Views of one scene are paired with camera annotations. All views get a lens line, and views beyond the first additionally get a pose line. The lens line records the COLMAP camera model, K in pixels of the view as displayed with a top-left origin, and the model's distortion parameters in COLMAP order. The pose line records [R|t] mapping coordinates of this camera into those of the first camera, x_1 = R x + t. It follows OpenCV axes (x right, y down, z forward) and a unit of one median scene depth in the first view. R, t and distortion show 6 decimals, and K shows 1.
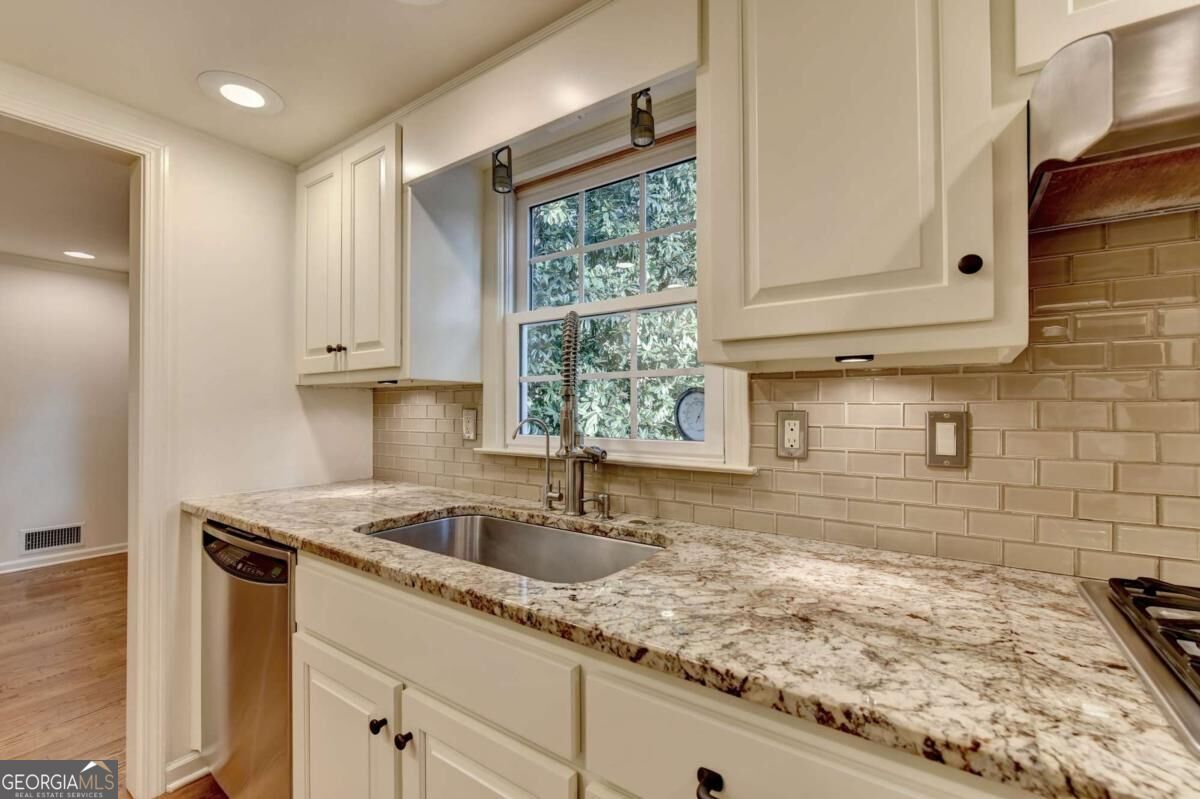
lens RADIAL K [[488.4, 0, 609.2], [0, 488.4, 400.7], [0, 0, 1]] dist [-0.001899, -0.001669]
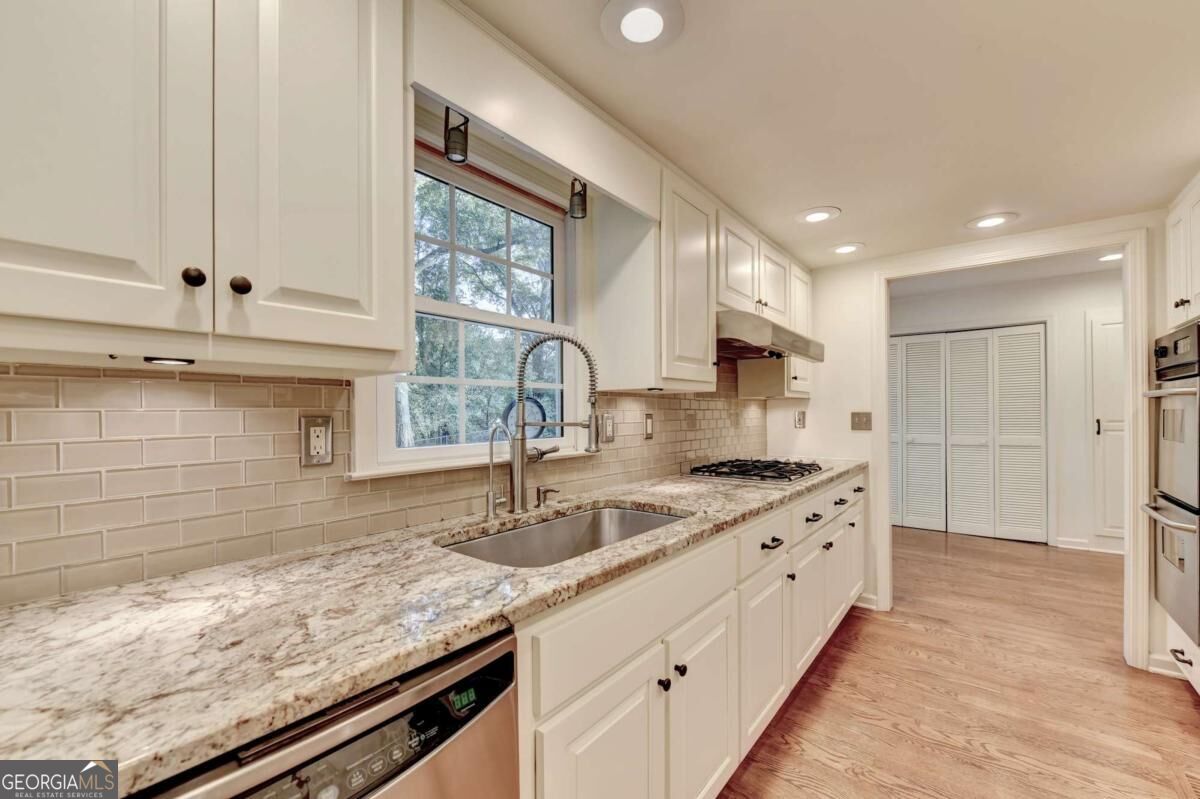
lens RADIAL K [[488.4, 0, 606.1], [0, 488.4, 413.7], [0, 0, 1]] dist [-0.001899, -0.001669]
pose [[0.079073, -0.004032, 0.996861, -1.112692], [-0.007461, 0.999961, 0.004636, 0.007949], [-0.996841, -0.007804, 0.079040, 0.708494]]
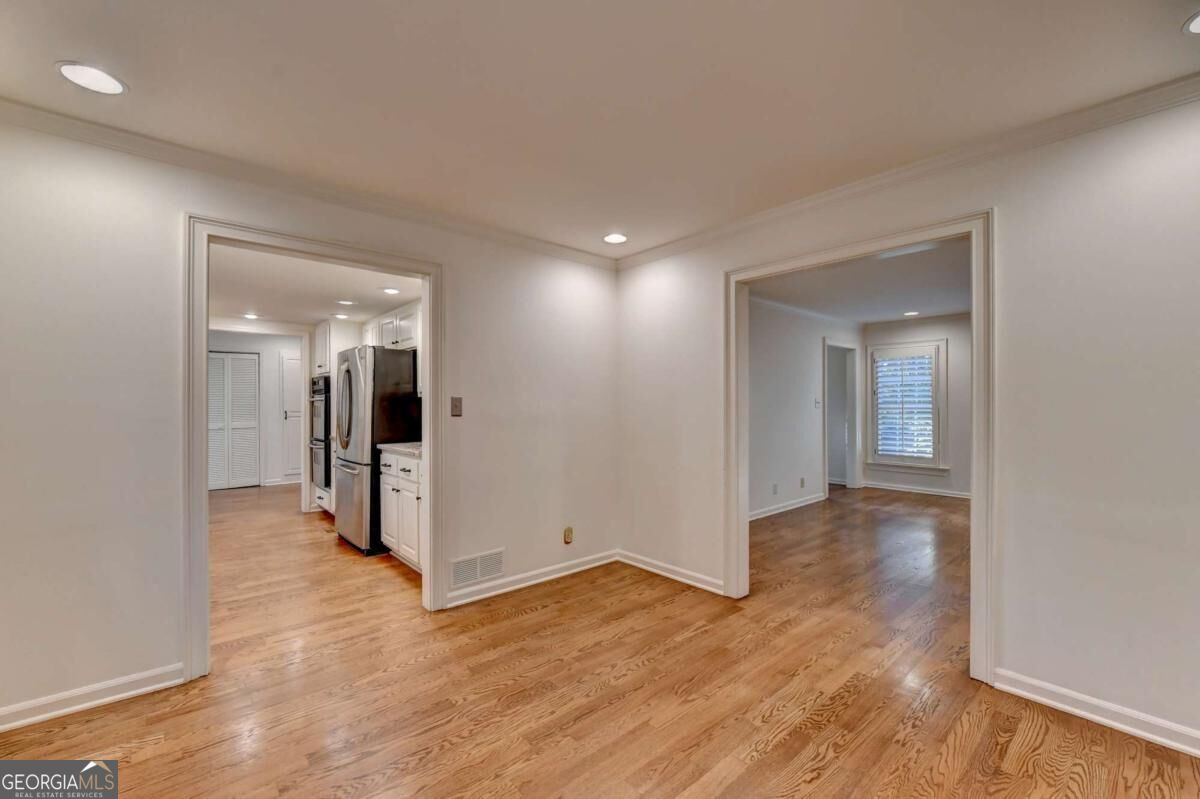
lens RADIAL K [[488.4, 0, 608.3], [0, 488.4, 404.2], [0, 0, 1]] dist [-0.001899, -0.001669]
pose [[-0.969116, 0.001762, 0.246597, -2.088569], [-0.001679, 0.999904, -0.013744, 0.018982], [-0.246598, -0.013734, -0.969021, 1.681701]]
